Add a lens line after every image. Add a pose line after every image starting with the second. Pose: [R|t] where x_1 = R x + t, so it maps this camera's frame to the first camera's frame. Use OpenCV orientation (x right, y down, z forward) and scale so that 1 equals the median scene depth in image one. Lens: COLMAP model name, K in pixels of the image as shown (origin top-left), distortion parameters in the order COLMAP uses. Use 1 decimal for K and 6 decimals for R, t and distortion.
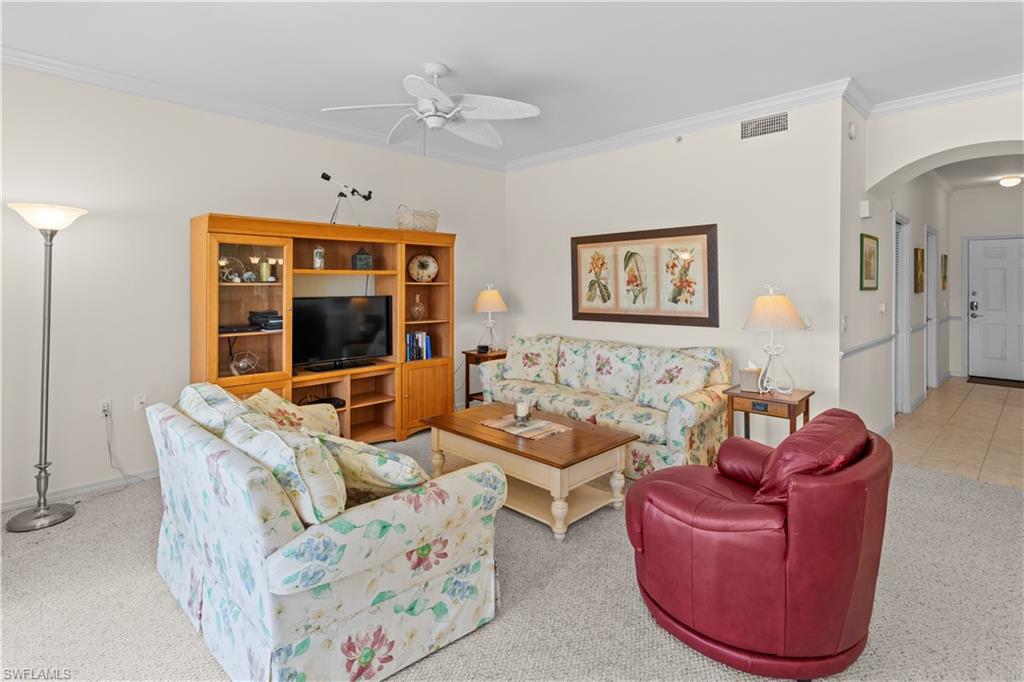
lens RADIAL K [[513.2, 0, 513.6], [0, 513.2, 278.5], [0, 0, 1]] dist [0.007067, -0.000198]
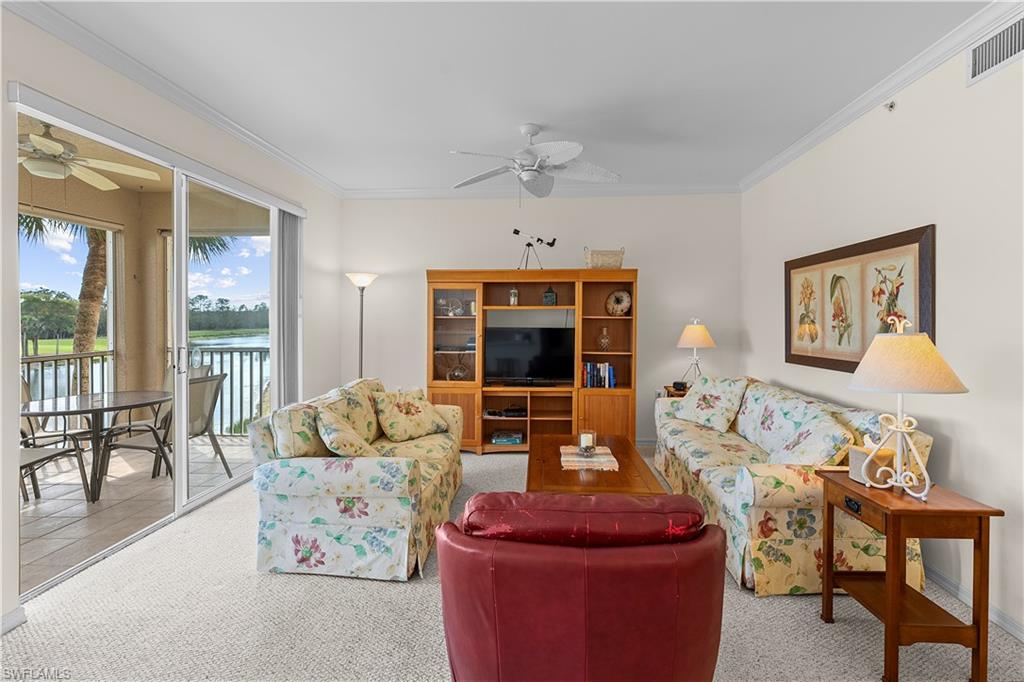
lens RADIAL K [[478.7, 0, 510.2], [0, 478.7, 321.3], [0, 0, 1]] dist [-0.012032, 0.006532]
pose [[0.658708, 0.007321, -0.752363, 0.478786], [0.003029, 0.999919, 0.012382, 0.005143], [0.752392, -0.010435, 0.658633, 0.204497]]
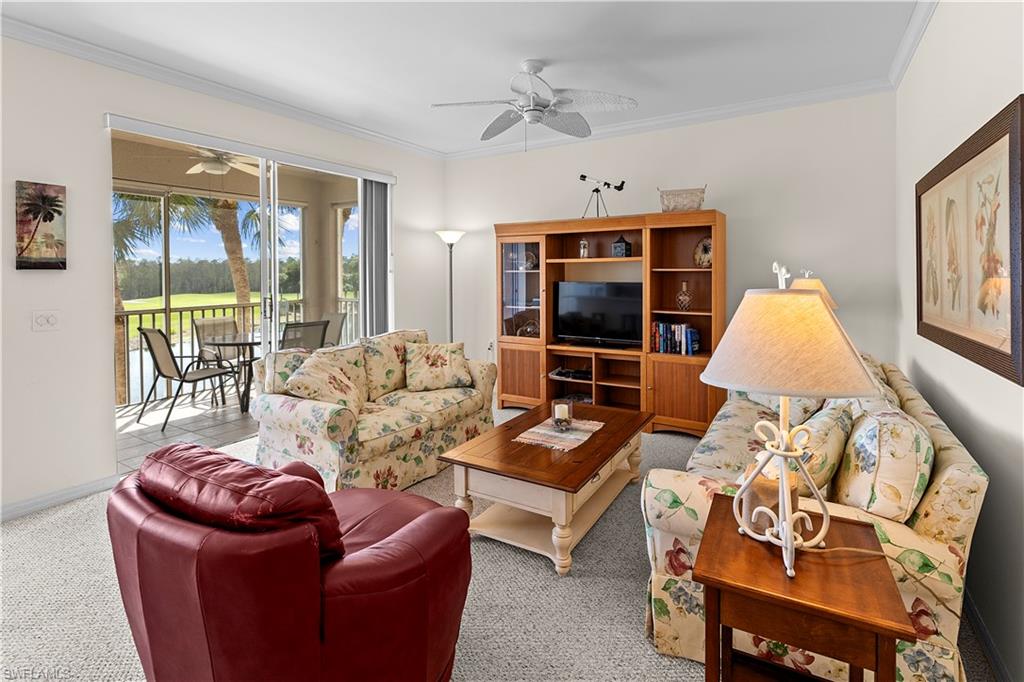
lens RADIAL K [[479.1, 0, 518.4], [0, 479.1, 278.3], [0, 0, 1]] dist [-0.013197, 0.009777]
pose [[0.242539, 0.009115, -0.970099, 0.607297], [0.014515, 0.999810, 0.013023, 0.010080], [0.970033, -0.017240, 0.242360, 0.561117]]
